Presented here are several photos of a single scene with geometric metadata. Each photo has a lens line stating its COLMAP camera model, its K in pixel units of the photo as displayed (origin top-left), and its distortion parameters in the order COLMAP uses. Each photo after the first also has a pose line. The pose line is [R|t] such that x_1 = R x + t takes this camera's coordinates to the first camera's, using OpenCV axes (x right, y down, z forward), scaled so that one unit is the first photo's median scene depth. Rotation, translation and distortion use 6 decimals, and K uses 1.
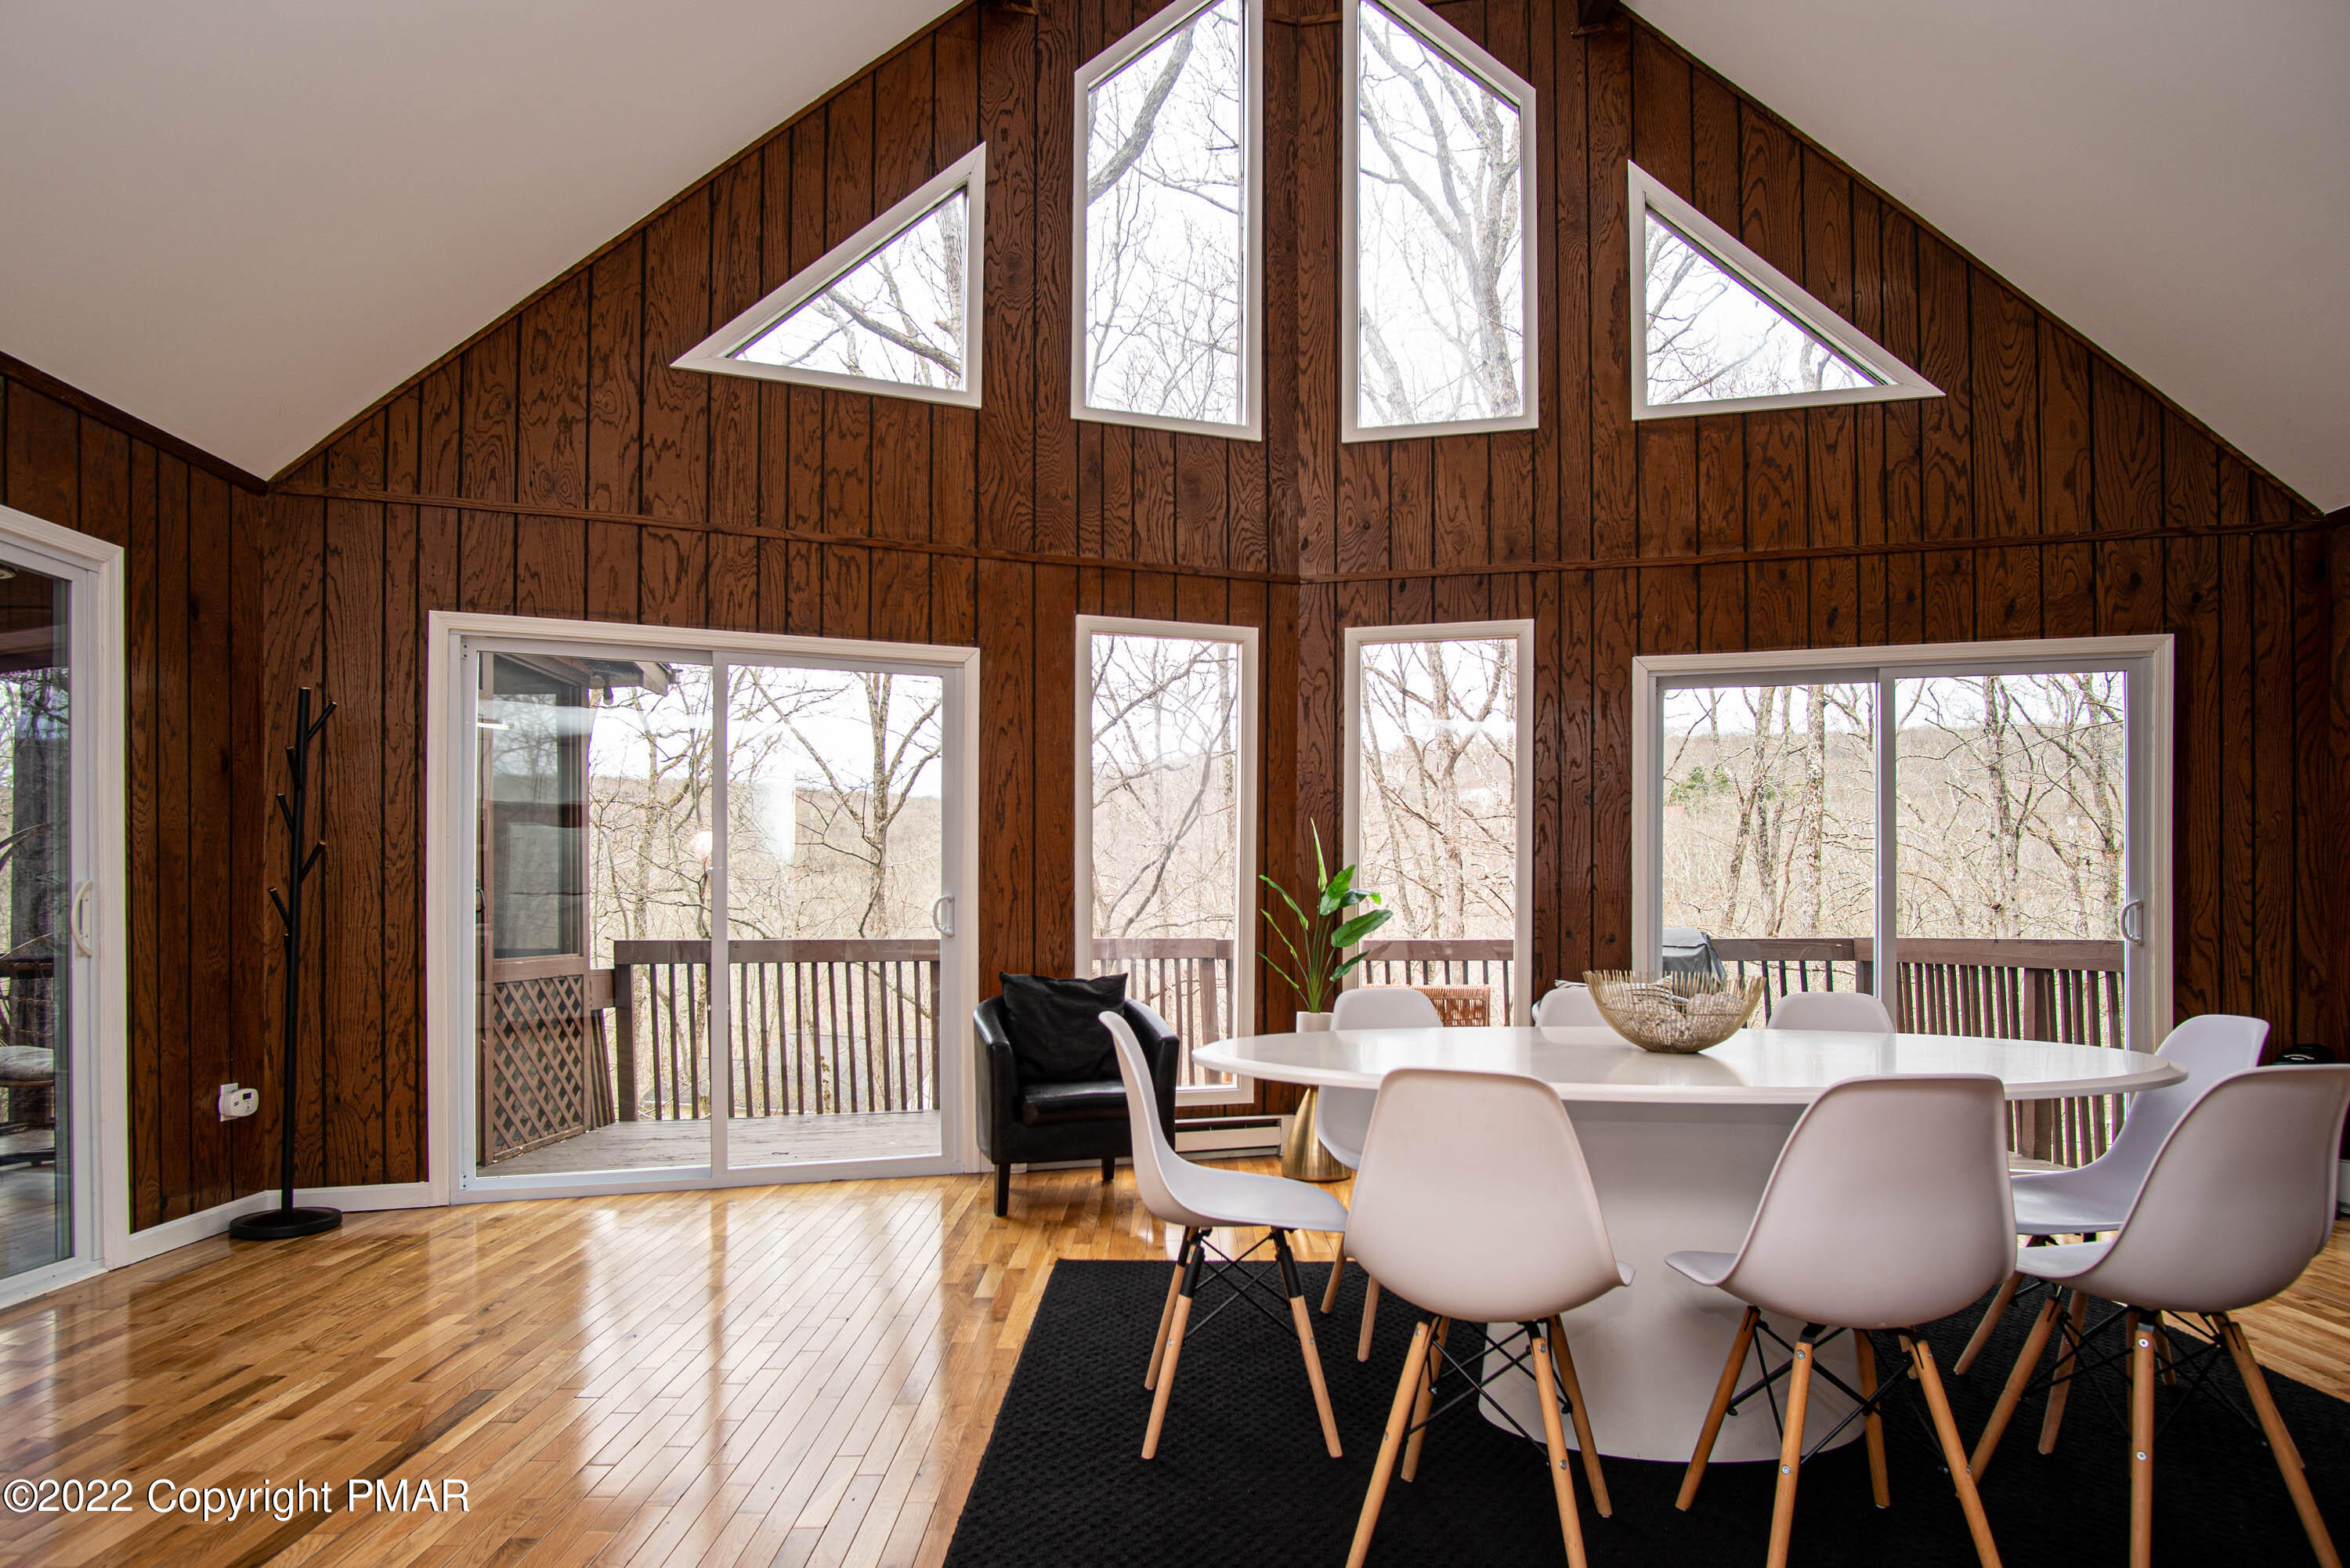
lens RADIAL K [[1307.2, 0, 1251.3], [0, 1307.2, 880.4], [0, 0, 1]] dist [-0.026800, 0.003954]
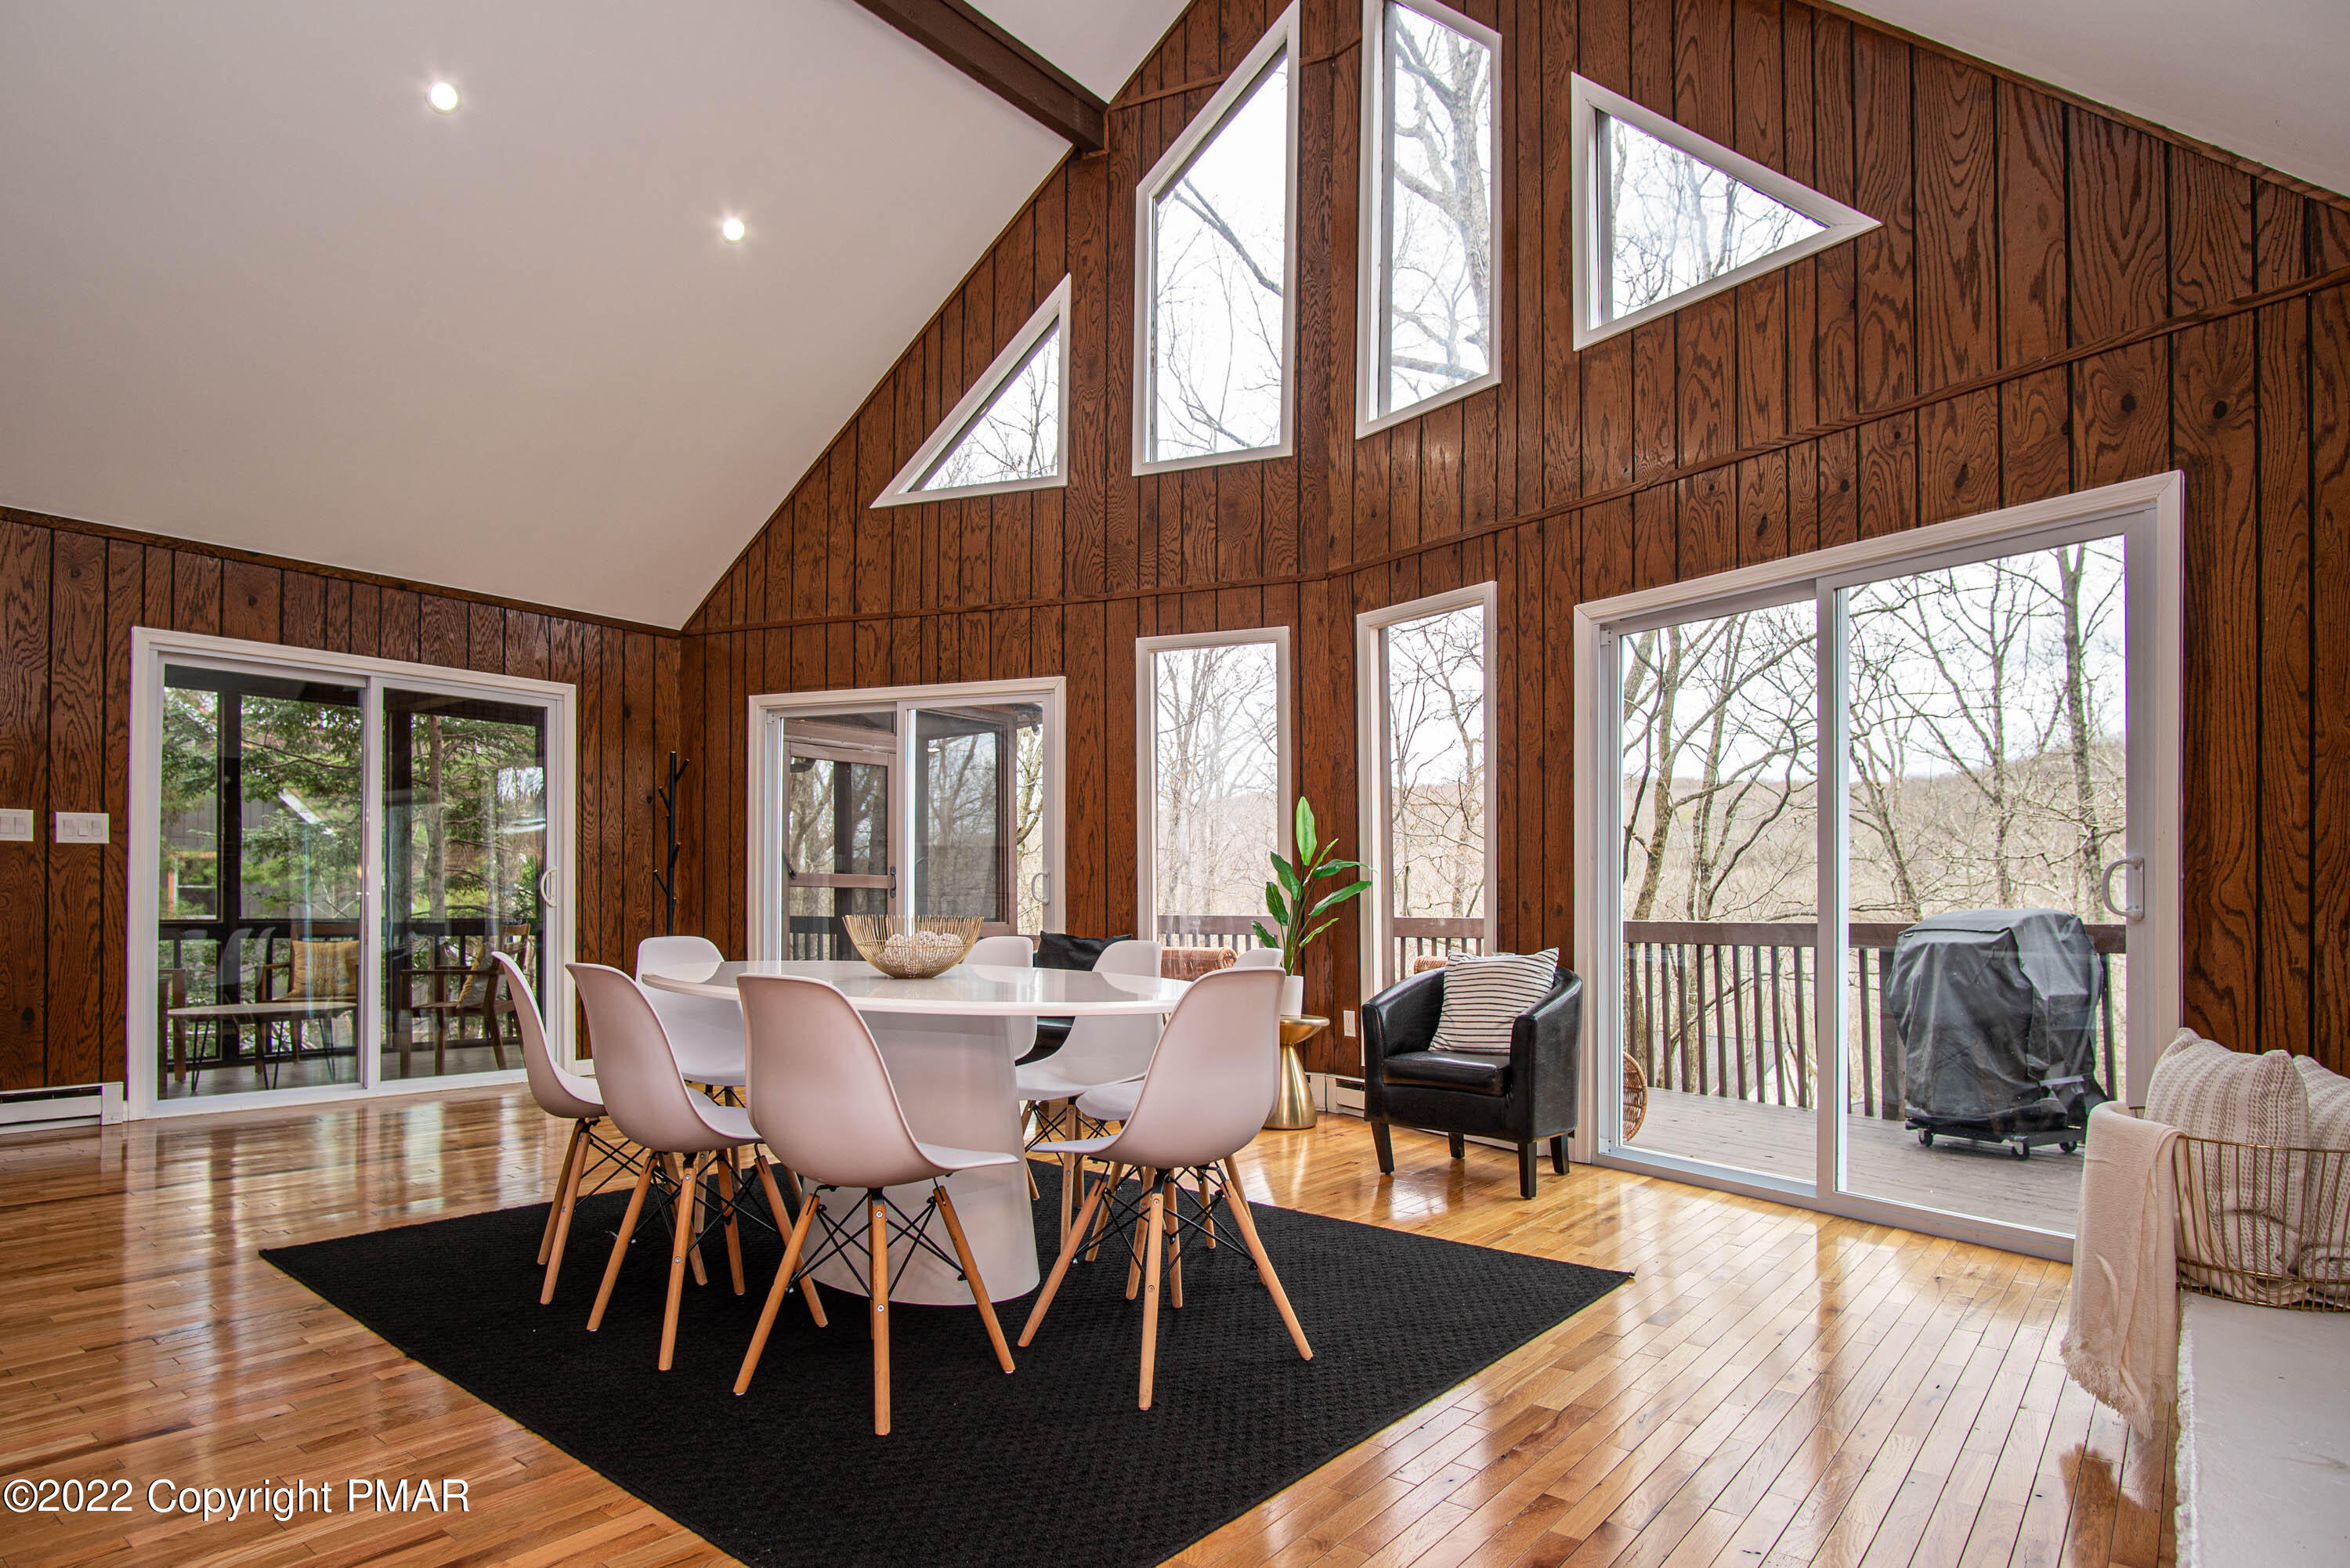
lens RADIAL K [[1307.2, 0, 1236.2], [0, 1307.2, 863.7], [0, 0, 1]] dist [-0.026800, 0.003954]
pose [[0.763723, -0.016506, -0.645333, 0.738070], [0.014545, 0.999859, -0.008360, 0.017228], [0.645380, -0.003002, 0.763856, 0.140478]]
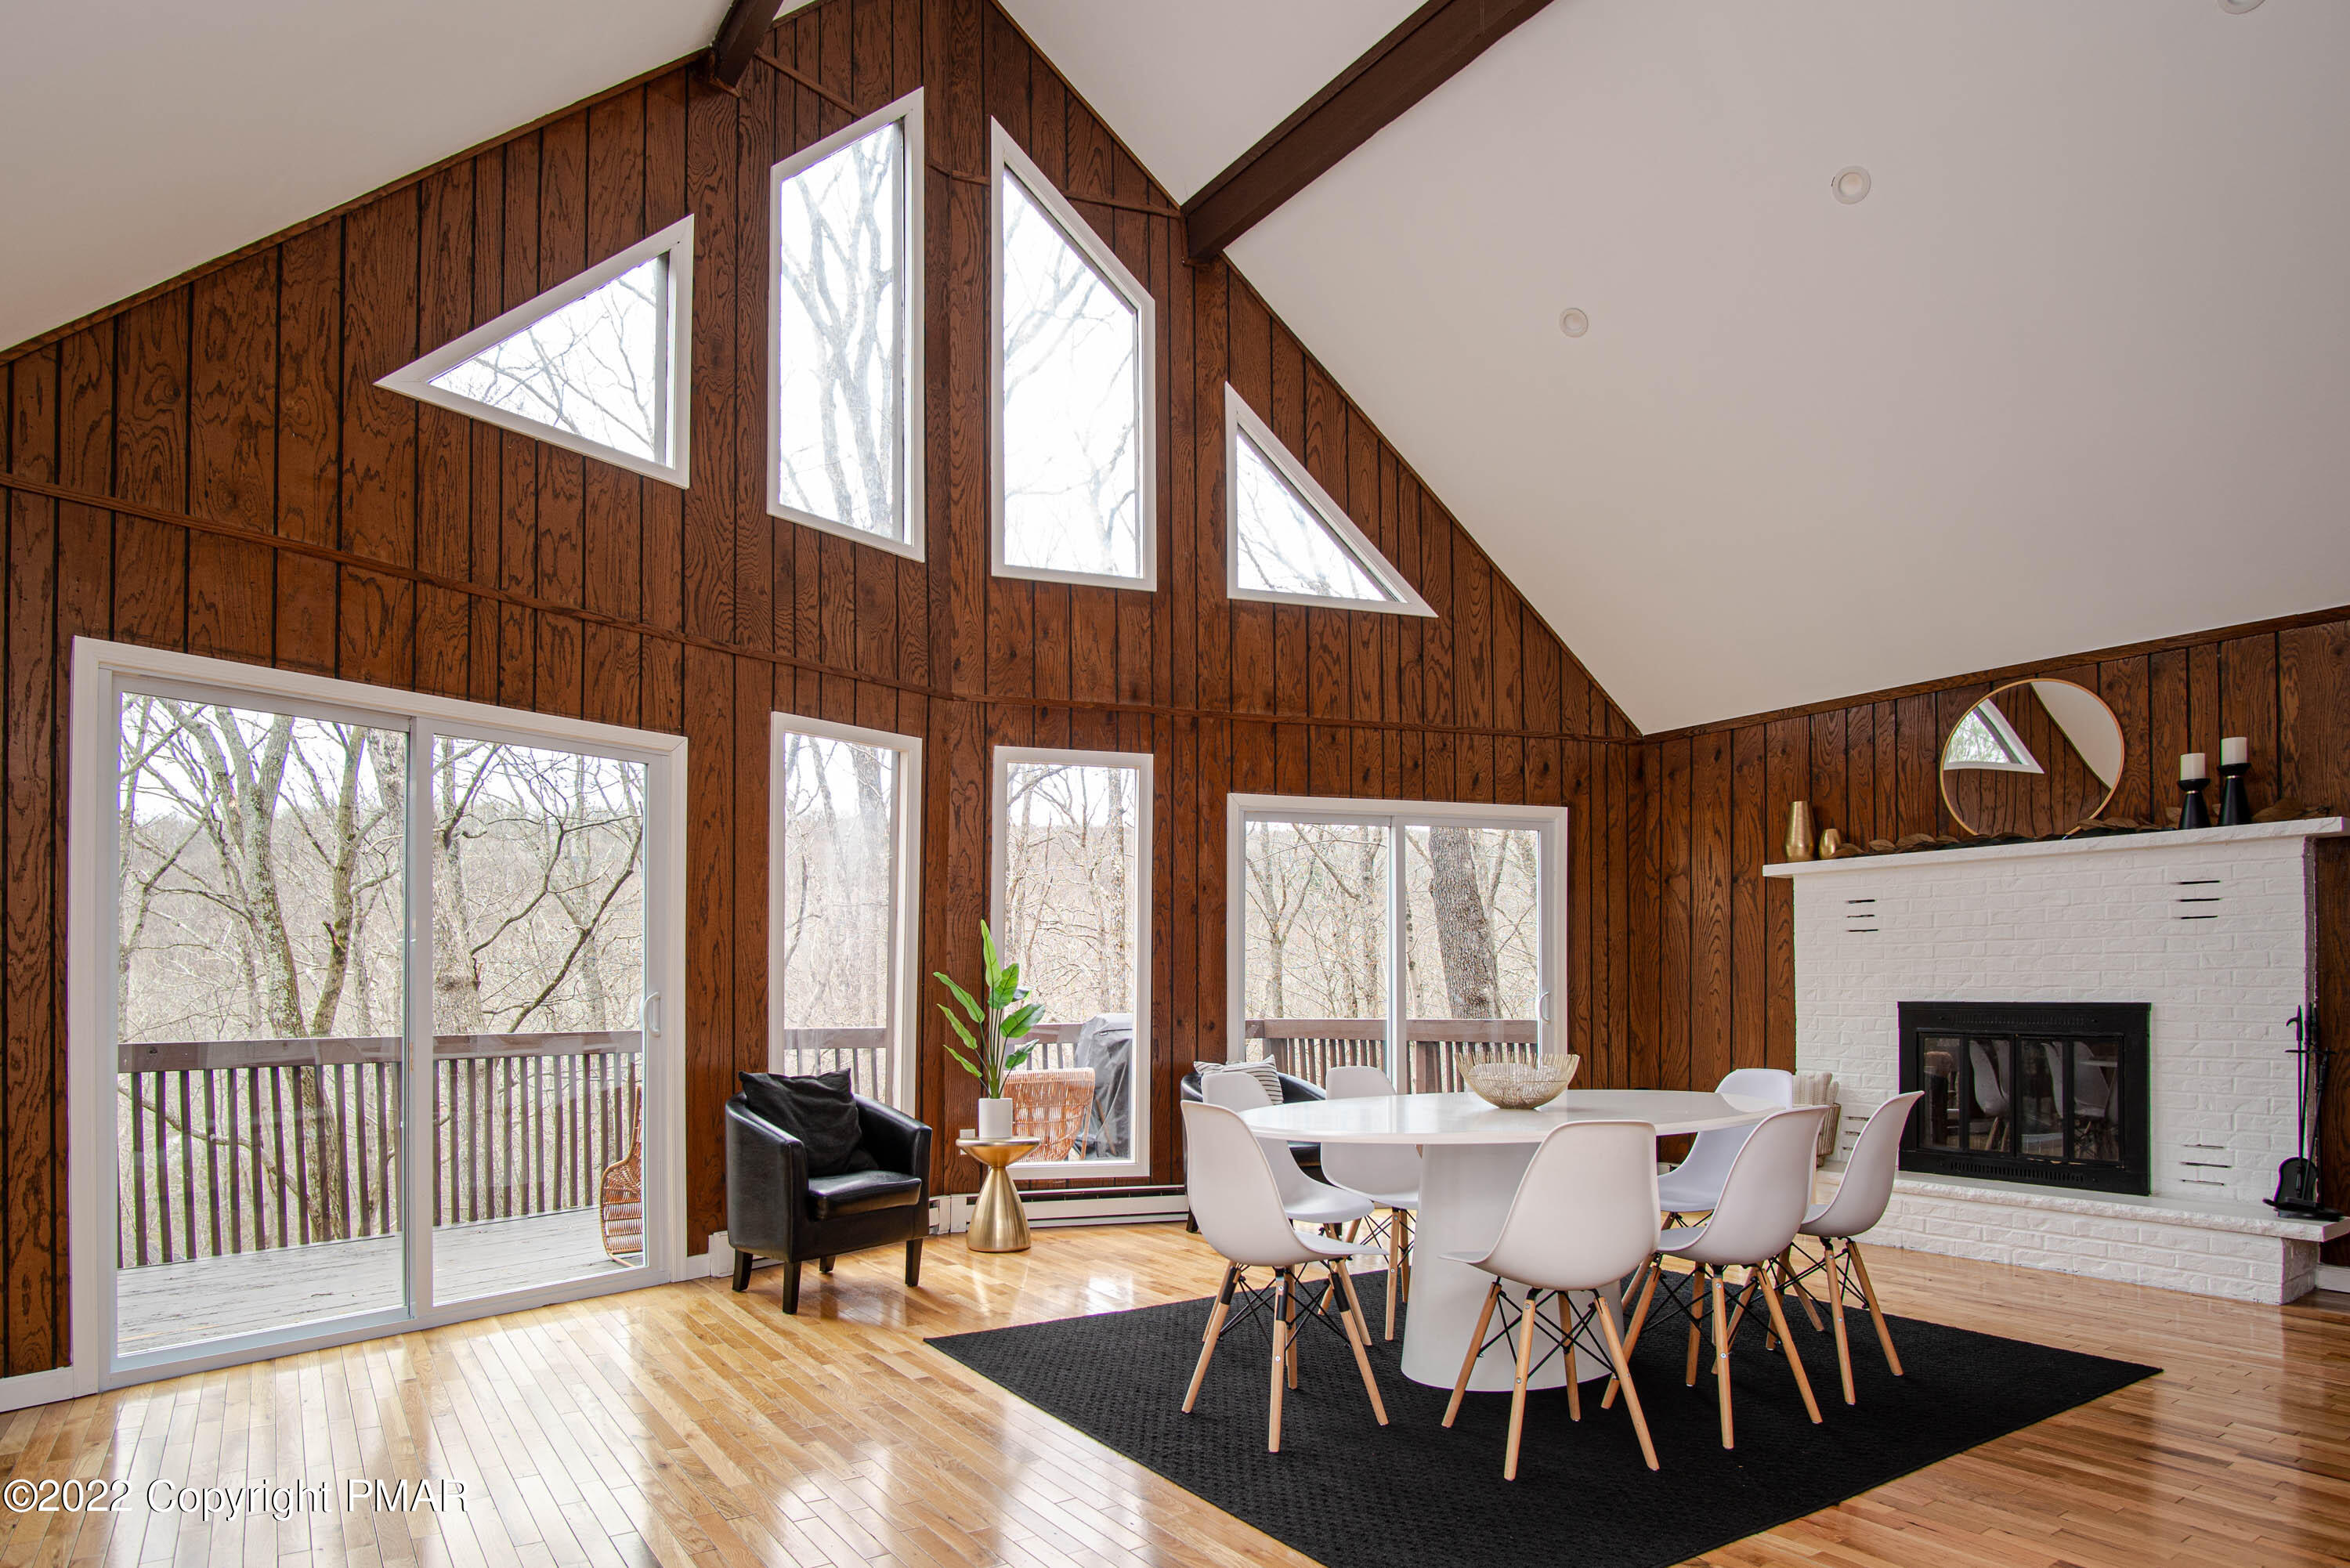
lens RADIAL K [[1307.2, 0, 1158.9], [0, 1307.2, 956.3], [0, 0, 1]] dist [-0.026800, 0.003954]
pose [[0.853201, 0.008682, 0.521511, -0.414638], [-0.007179, 0.999962, -0.004901, -0.013539], [-0.521534, 0.000437, 0.853231, -0.005189]]
